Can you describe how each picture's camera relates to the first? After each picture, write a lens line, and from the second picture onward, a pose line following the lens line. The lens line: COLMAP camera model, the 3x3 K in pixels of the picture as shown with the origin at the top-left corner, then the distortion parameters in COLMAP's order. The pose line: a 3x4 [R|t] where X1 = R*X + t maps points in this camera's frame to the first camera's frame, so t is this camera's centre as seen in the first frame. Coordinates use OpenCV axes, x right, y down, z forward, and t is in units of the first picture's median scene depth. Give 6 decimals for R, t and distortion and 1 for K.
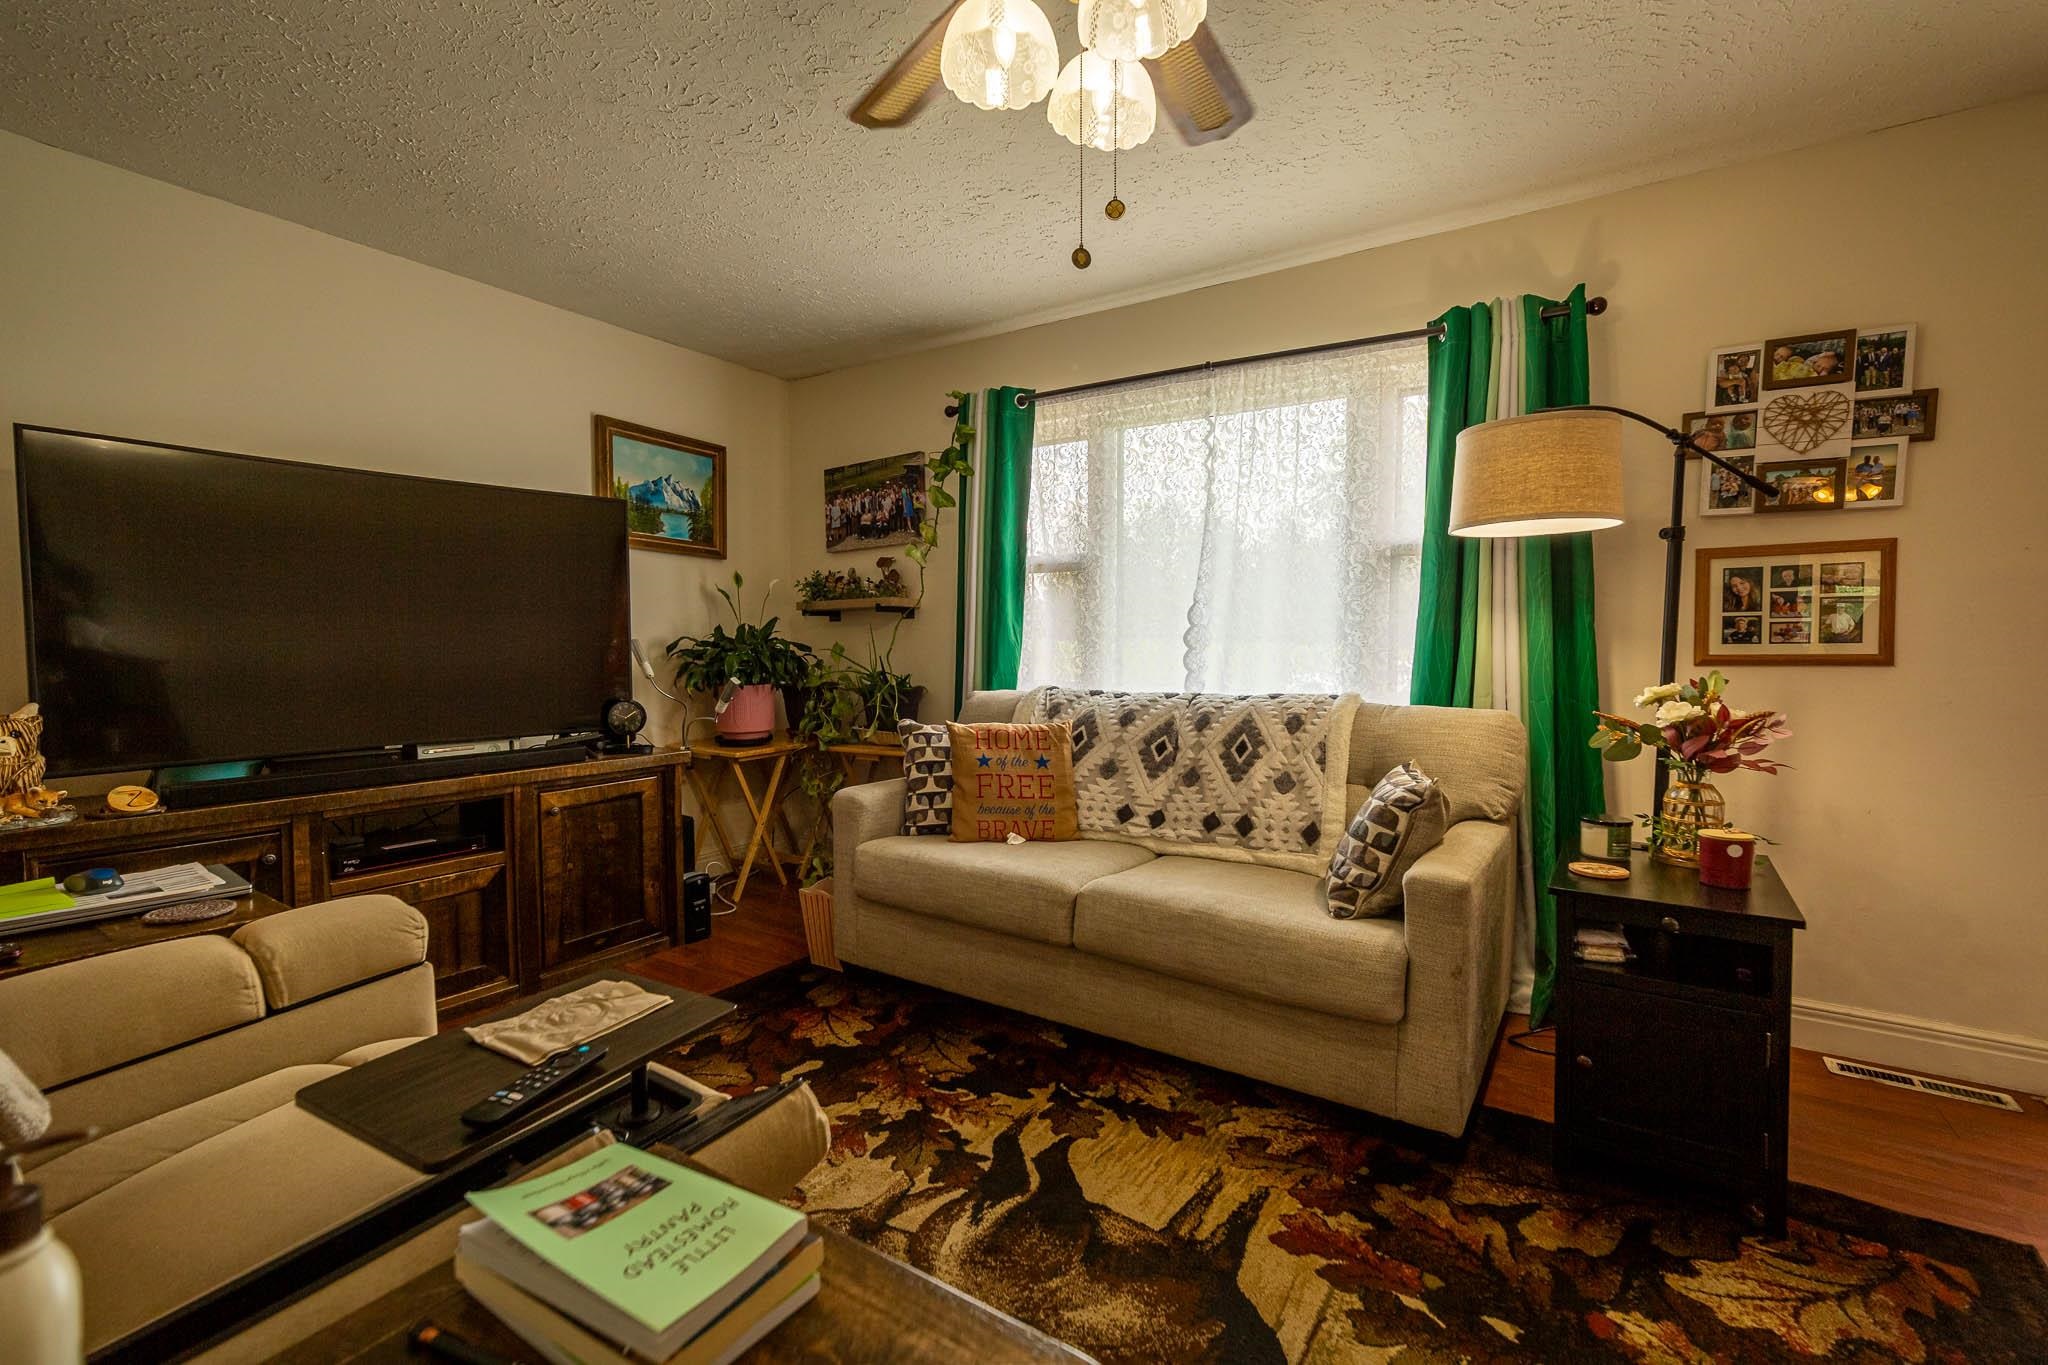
lens RADIAL K [[892.4, 0, 1015.9], [0, 892.4, 674.8], [0, 0, 1]] dist [0.009892, 0.000204]
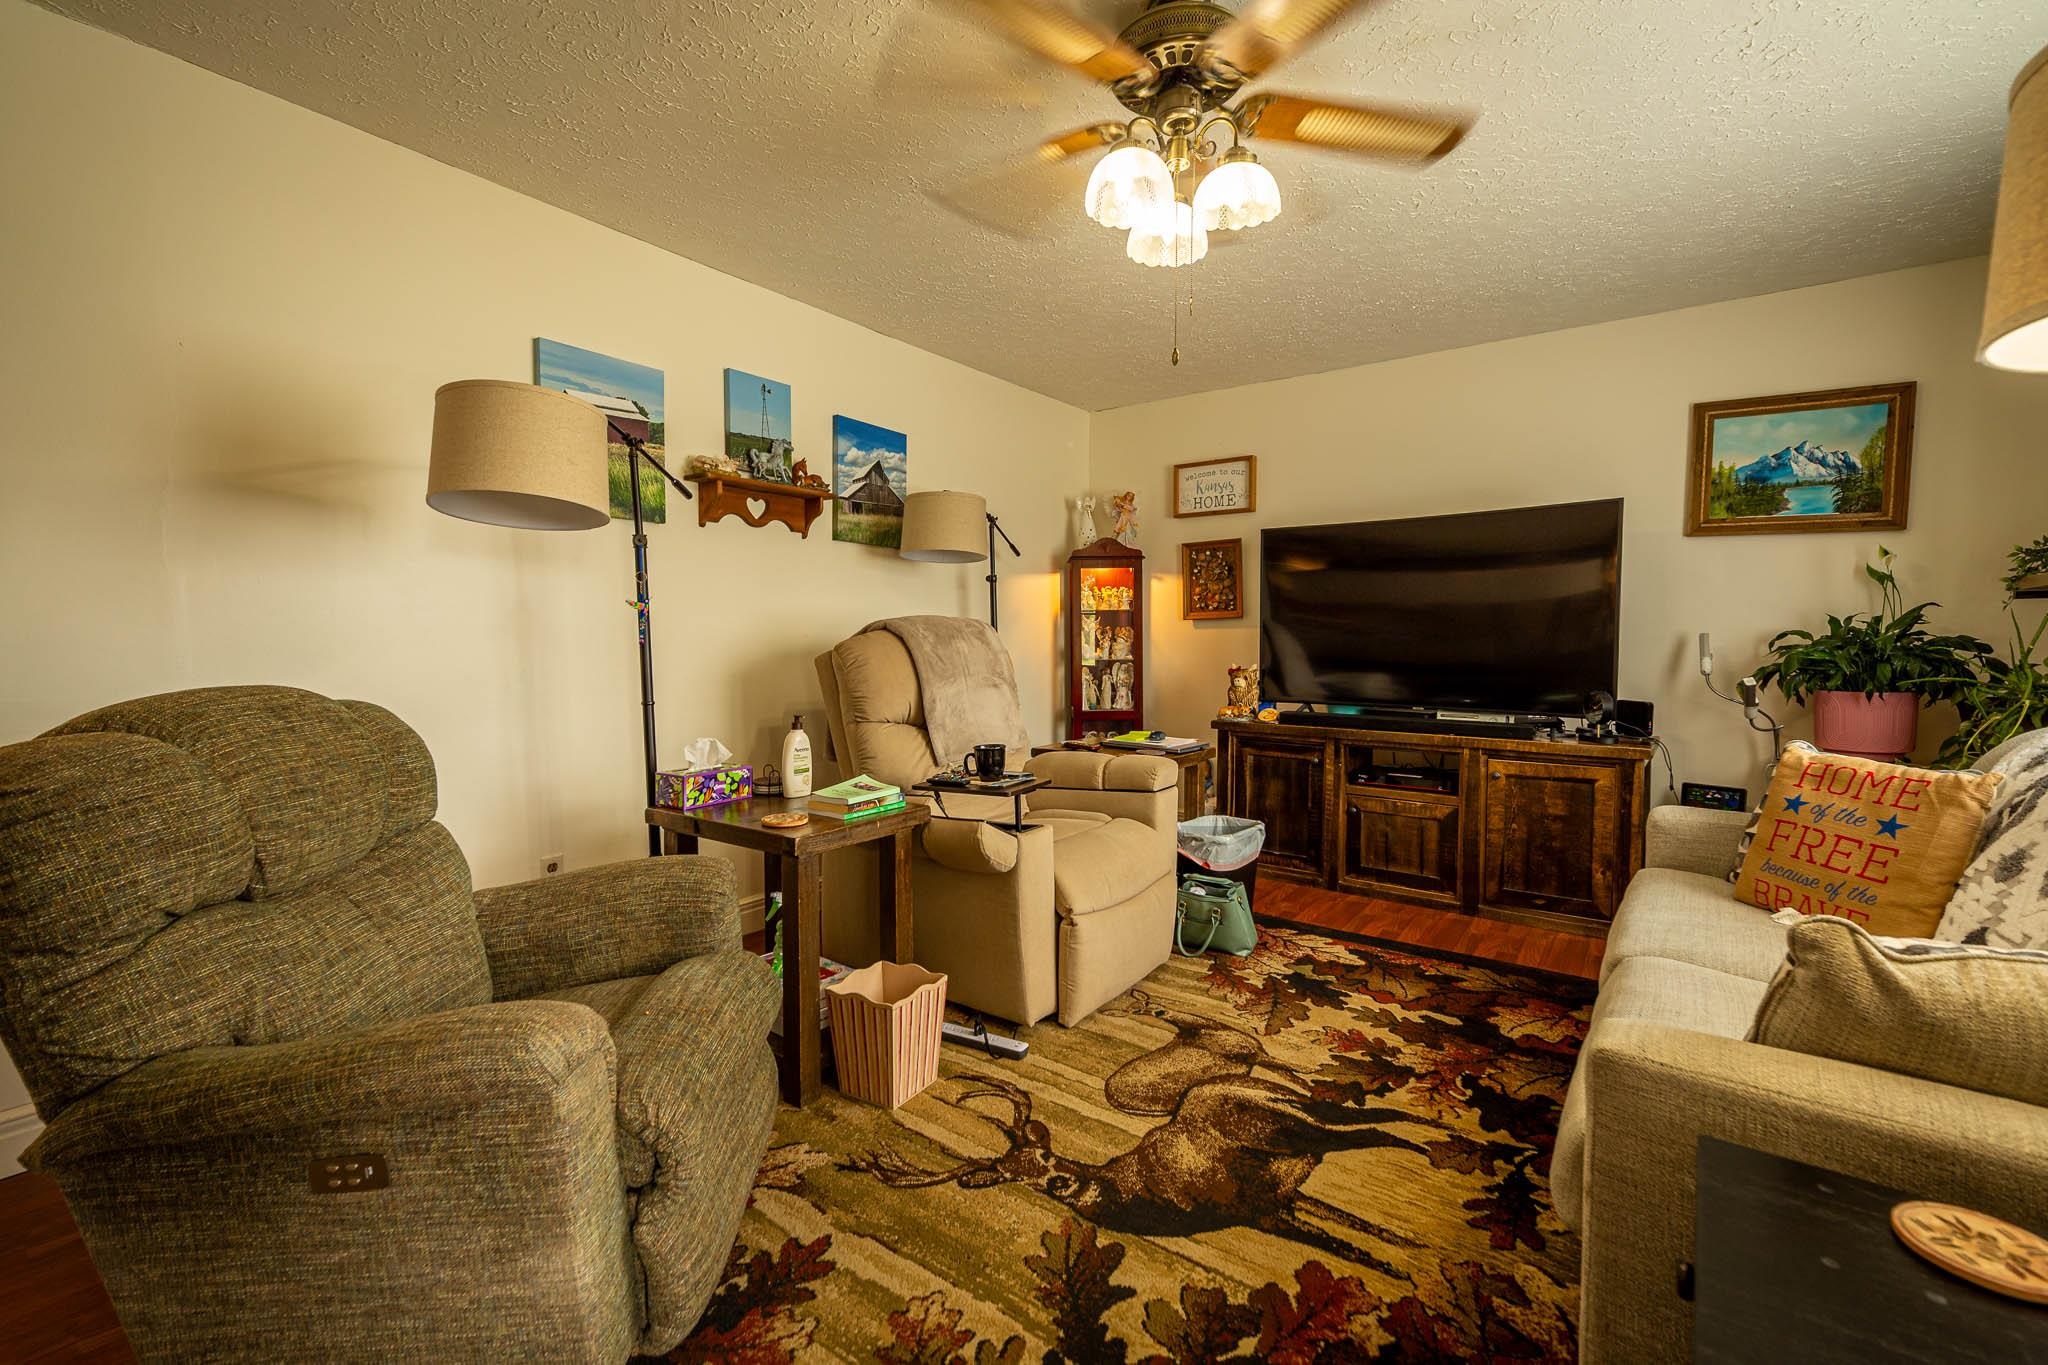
lens RADIAL K [[892.4, 0, 1015.9], [0, 892.4, 674.8], [0, 0, 1]] dist [0.009892, 0.000204]
pose [[-0.059650, 0.048445, -0.997043, 0.903181], [-0.042954, 0.997772, 0.051051, -0.020894], [0.997295, 0.045872, -0.057436, 0.523754]]
